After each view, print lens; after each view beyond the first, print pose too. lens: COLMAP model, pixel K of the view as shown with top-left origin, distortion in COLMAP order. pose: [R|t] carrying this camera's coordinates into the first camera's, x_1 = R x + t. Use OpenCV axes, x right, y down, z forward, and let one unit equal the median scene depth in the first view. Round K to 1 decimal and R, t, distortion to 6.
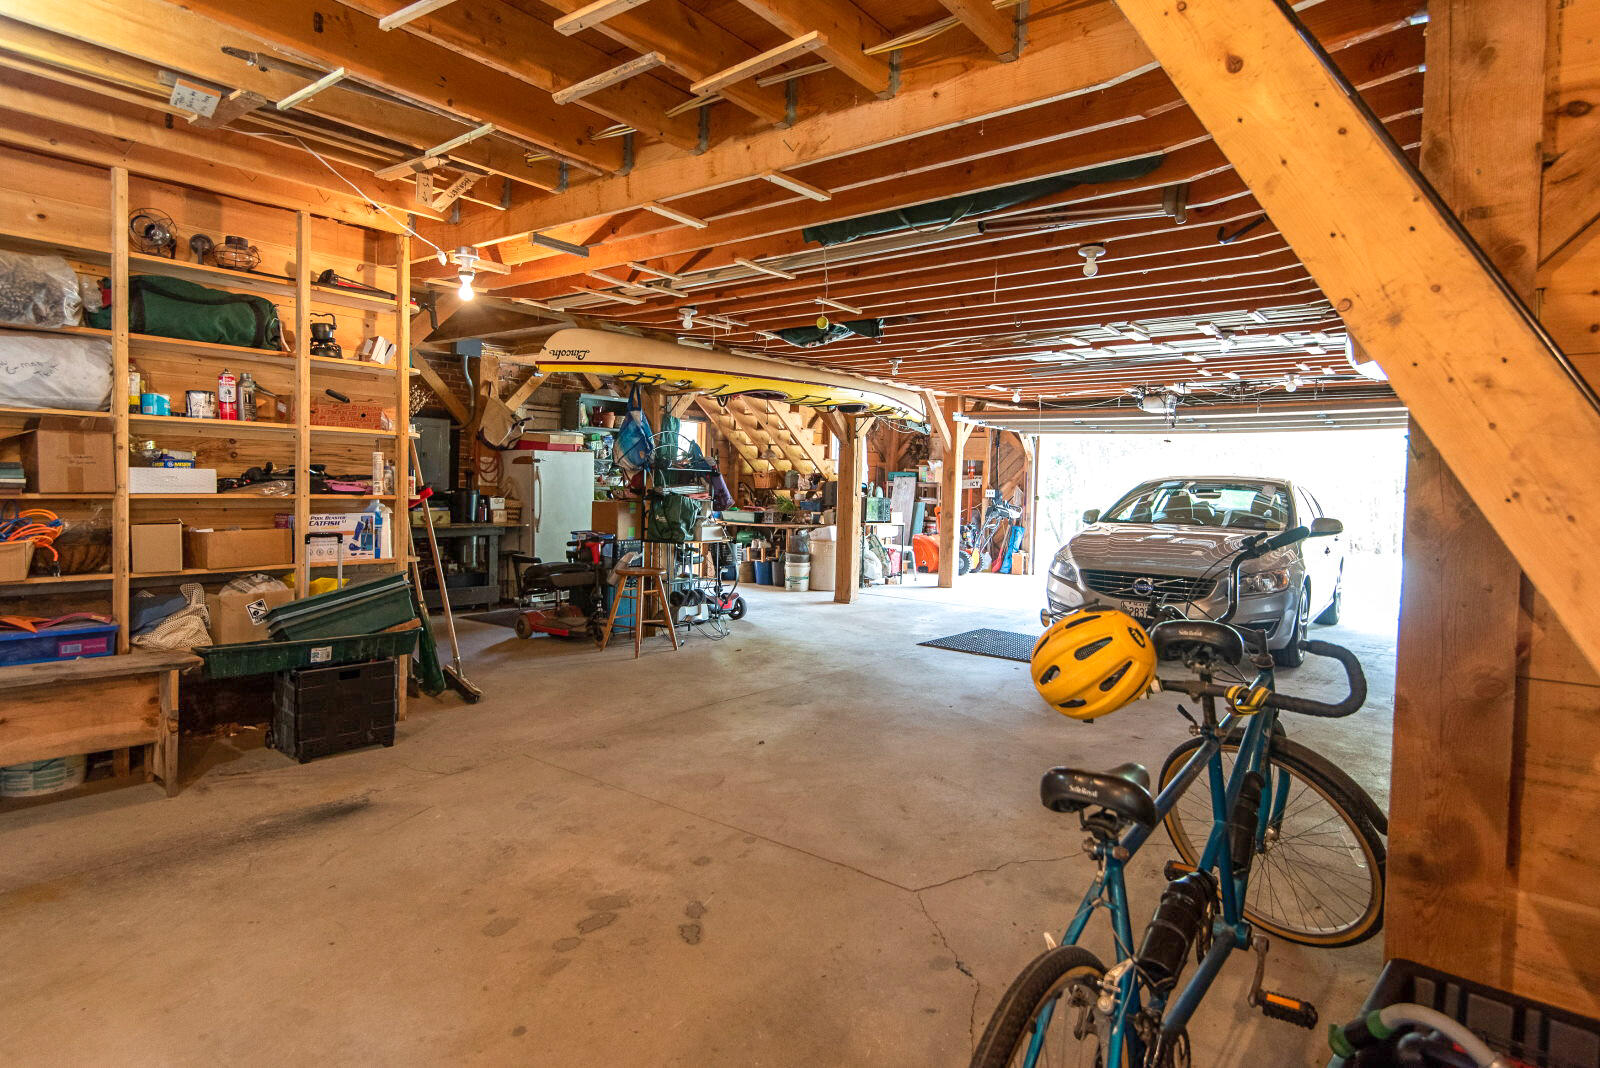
lens RADIAL K [[889.0, 0, 800.0], [0, 889.0, 534.0], [0, 0, 1]] dist [0.000326, 0.000009]
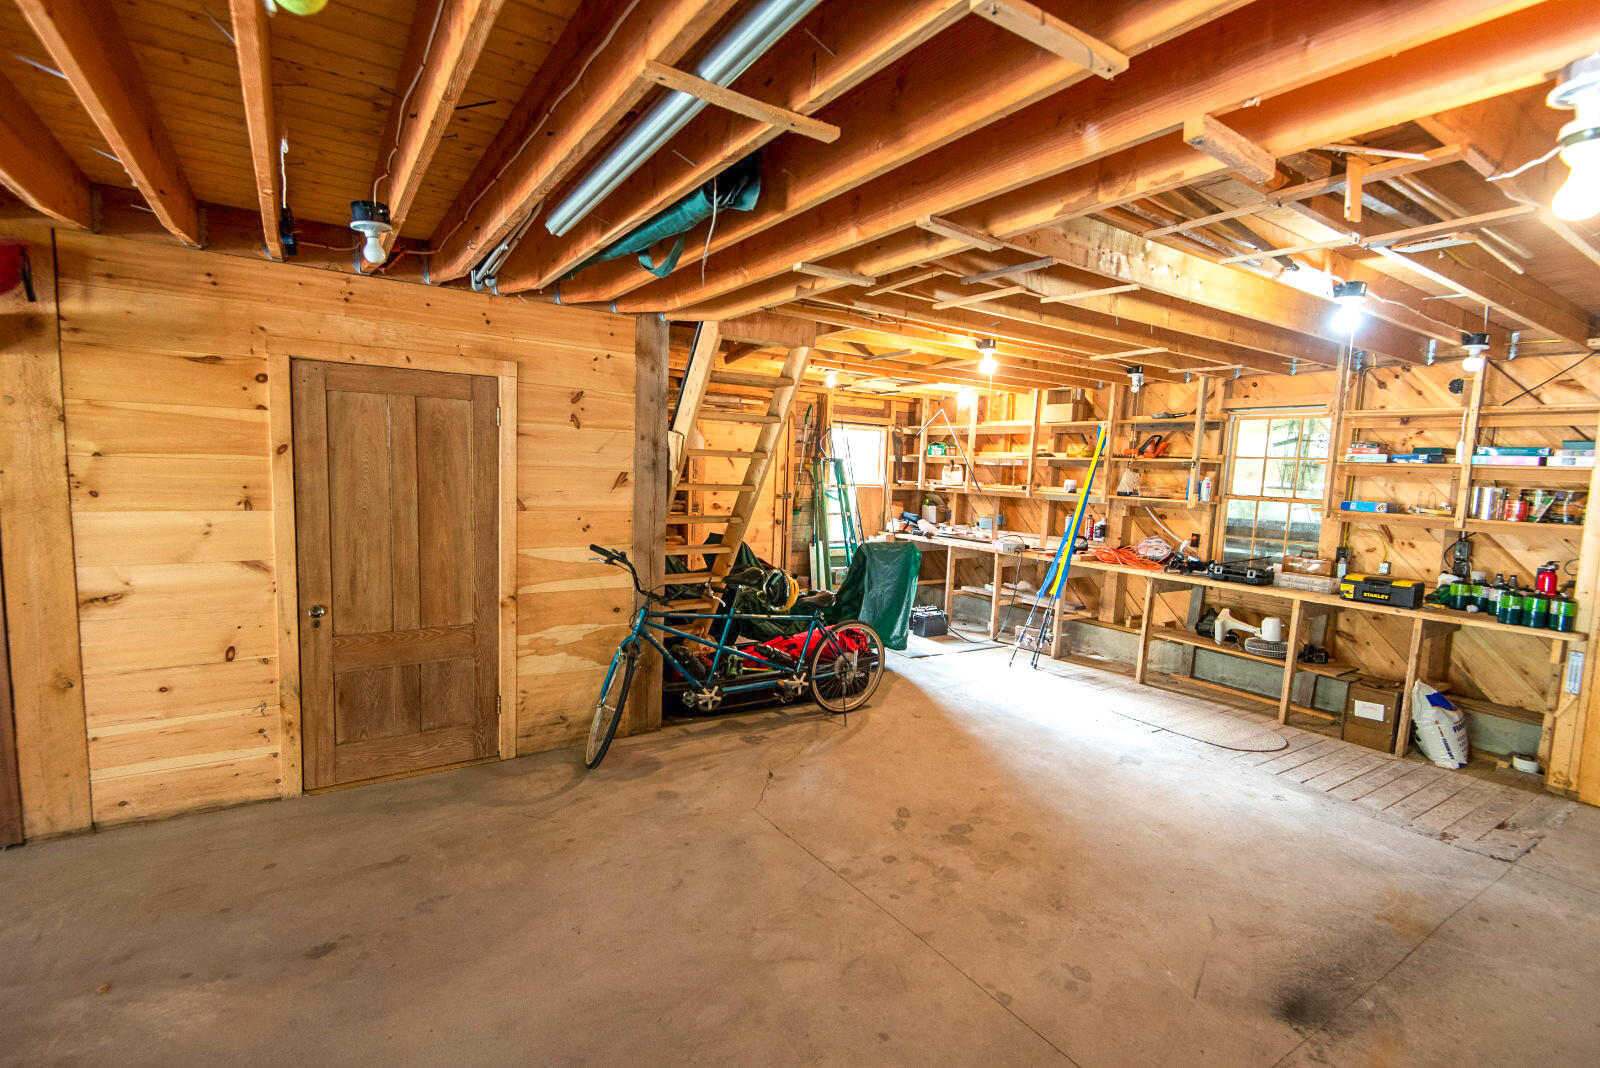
lens RADIAL K [[733.3, 0, 800.0], [0, 733.3, 534.0], [0, 0, 1]] dist [0.042393, -0.027323]
pose [[-0.949260, -0.096875, 0.299199, -0.258727], [-0.052263, 0.986738, 0.153675, -0.244838], [-0.310118, 0.130240, -0.941735, 1.967531]]
